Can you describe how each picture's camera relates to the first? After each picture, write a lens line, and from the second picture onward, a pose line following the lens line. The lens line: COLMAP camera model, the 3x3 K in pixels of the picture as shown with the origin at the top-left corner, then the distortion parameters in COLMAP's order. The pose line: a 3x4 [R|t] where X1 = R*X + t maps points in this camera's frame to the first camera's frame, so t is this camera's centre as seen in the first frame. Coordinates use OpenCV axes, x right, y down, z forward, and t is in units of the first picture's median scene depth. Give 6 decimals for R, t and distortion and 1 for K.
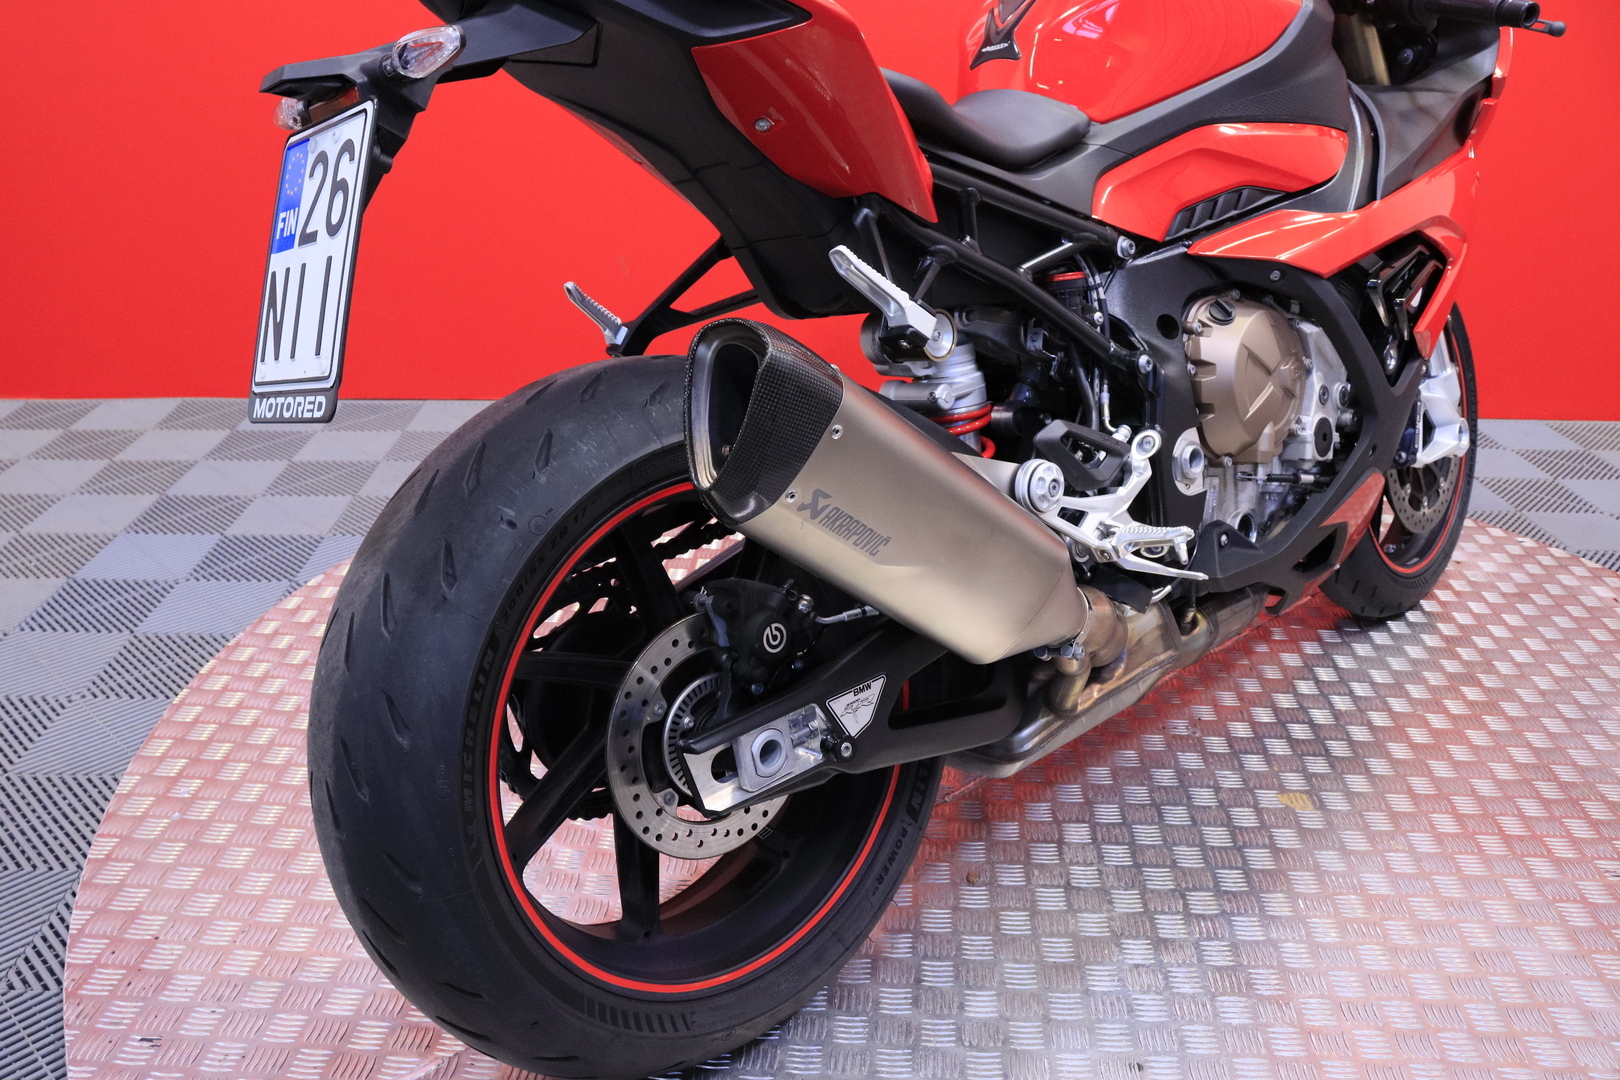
lens RADIAL K [[1397.8, 0, 779.3], [0, 1397.8, 536.1], [0, 0, 1]] dist [-0.195412, 0.248071]
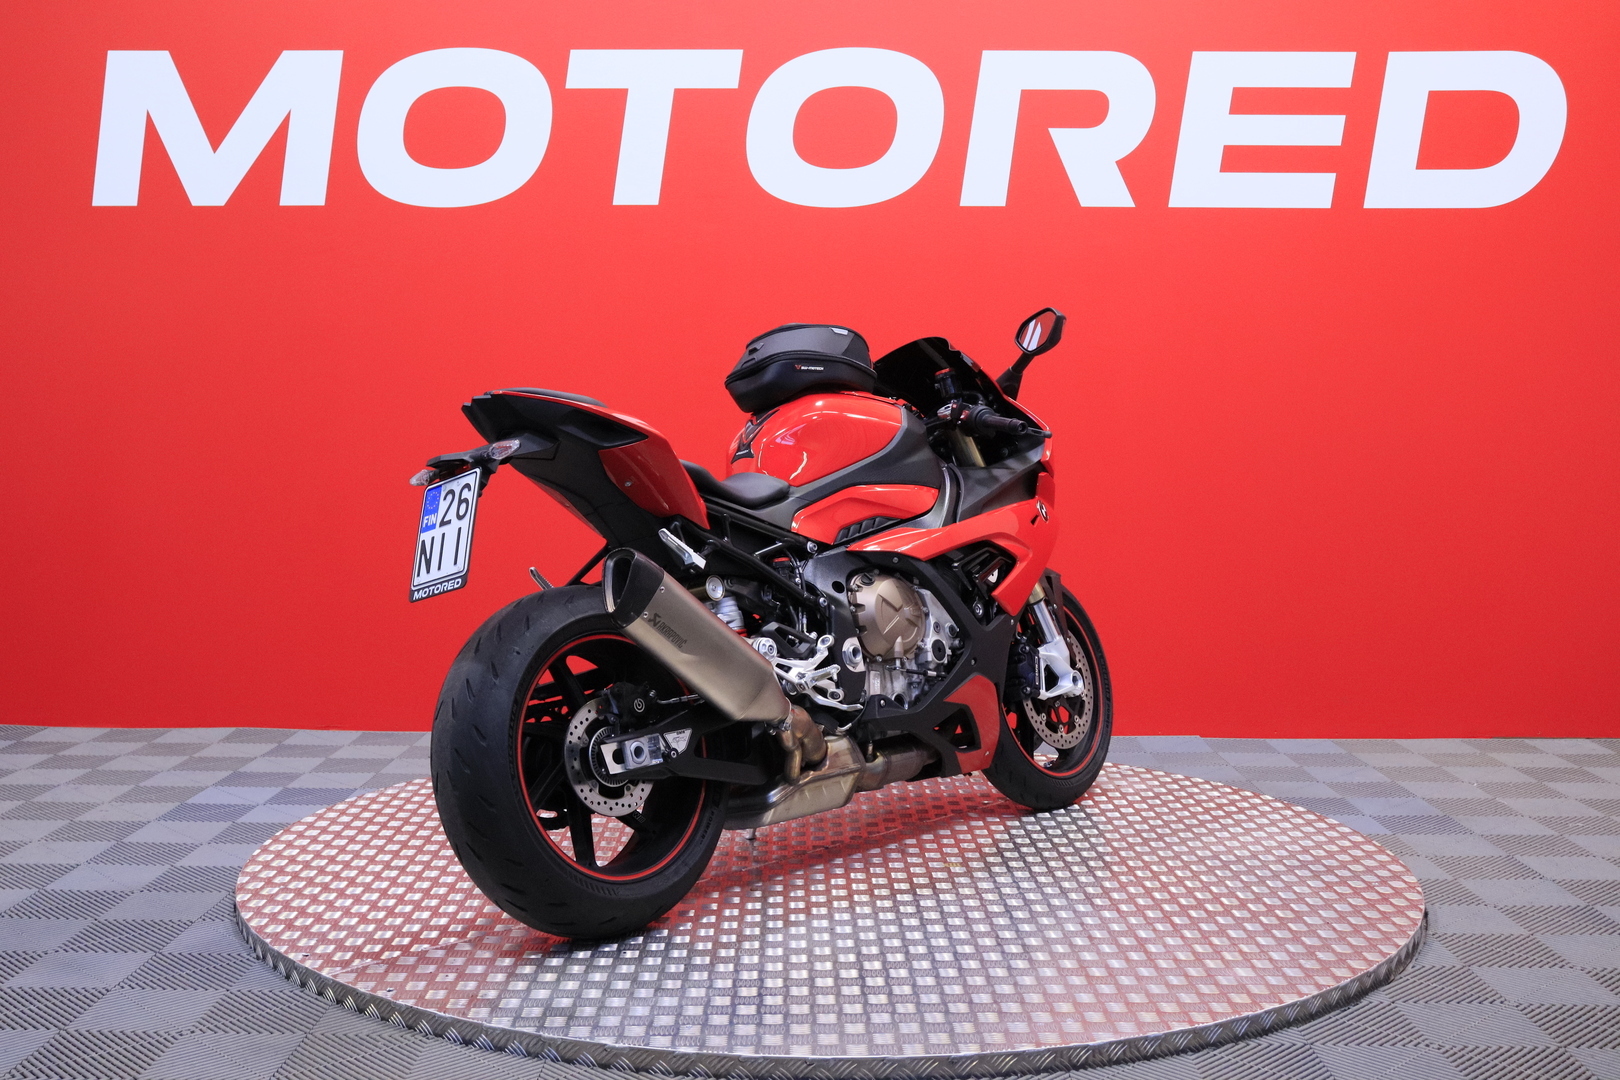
lens RADIAL K [[1768.3, 0, 810.0], [0, 1768.3, 540.0], [0, 0, 1]] dist [-0.020408, 0.020276]
pose [[0.993249, -0.028596, 0.112421, -0.032956], [0.062717, 0.947661, -0.313059, 0.565649], [-0.097584, 0.317996, 0.943057, -1.370383]]
